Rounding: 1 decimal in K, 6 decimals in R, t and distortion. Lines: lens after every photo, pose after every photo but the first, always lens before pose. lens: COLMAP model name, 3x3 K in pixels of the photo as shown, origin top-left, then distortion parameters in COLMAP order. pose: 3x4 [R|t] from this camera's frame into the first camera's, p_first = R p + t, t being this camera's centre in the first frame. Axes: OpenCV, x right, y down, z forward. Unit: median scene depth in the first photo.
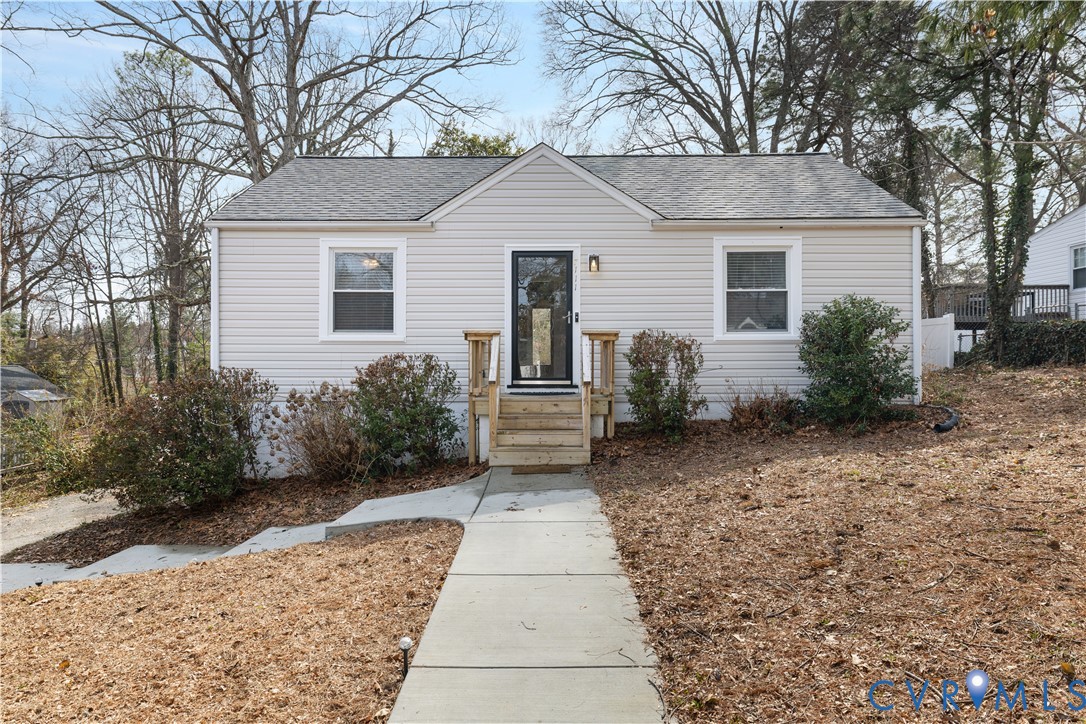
lens RADIAL K [[673.1, 0, 544.2], [0, 673.1, 311.1], [0, 0, 1]] dist [0.000502, -0.000682]
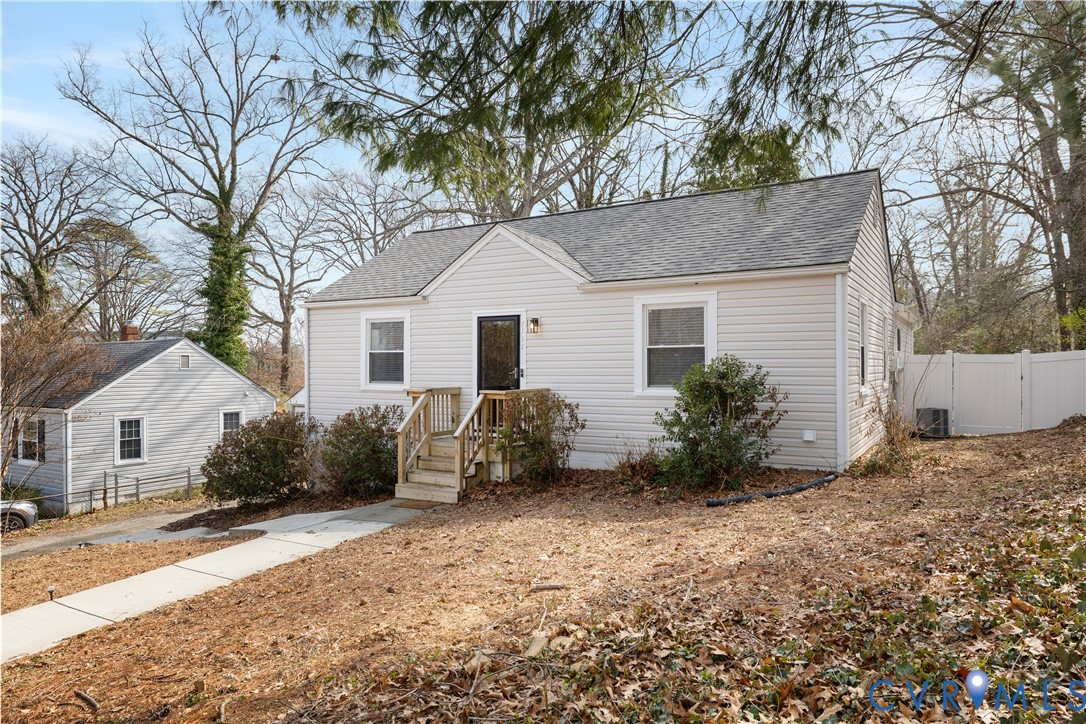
lens RADIAL K [[706.2, 0, 543.0], [0, 706.2, 362.0], [0, 0, 1]] dist [-0.000440, 0.000013]
pose [[0.861403, -0.003652, -0.507909, 0.685018], [0.000192, 0.999976, -0.006864, -0.000869], [0.507922, 0.005815, 0.861383, -0.014235]]
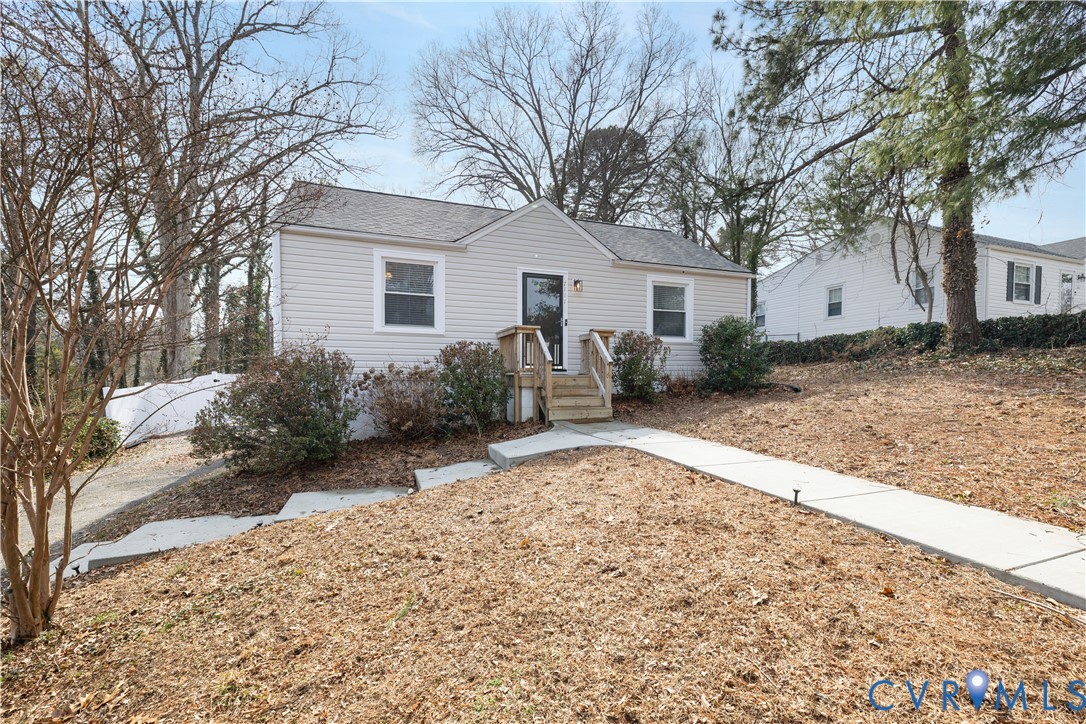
lens RADIAL K [[481.3, 0, 543.0], [0, 481.3, 362.0], [0, 0, 1]] dist [-0.000315, -0.000130]
pose [[0.926052, 0.016379, 0.377040, -0.377900], [-0.031598, 0.998915, 0.034216, 0.059397], [-0.376070, -0.043600, 0.925565, 0.065891]]
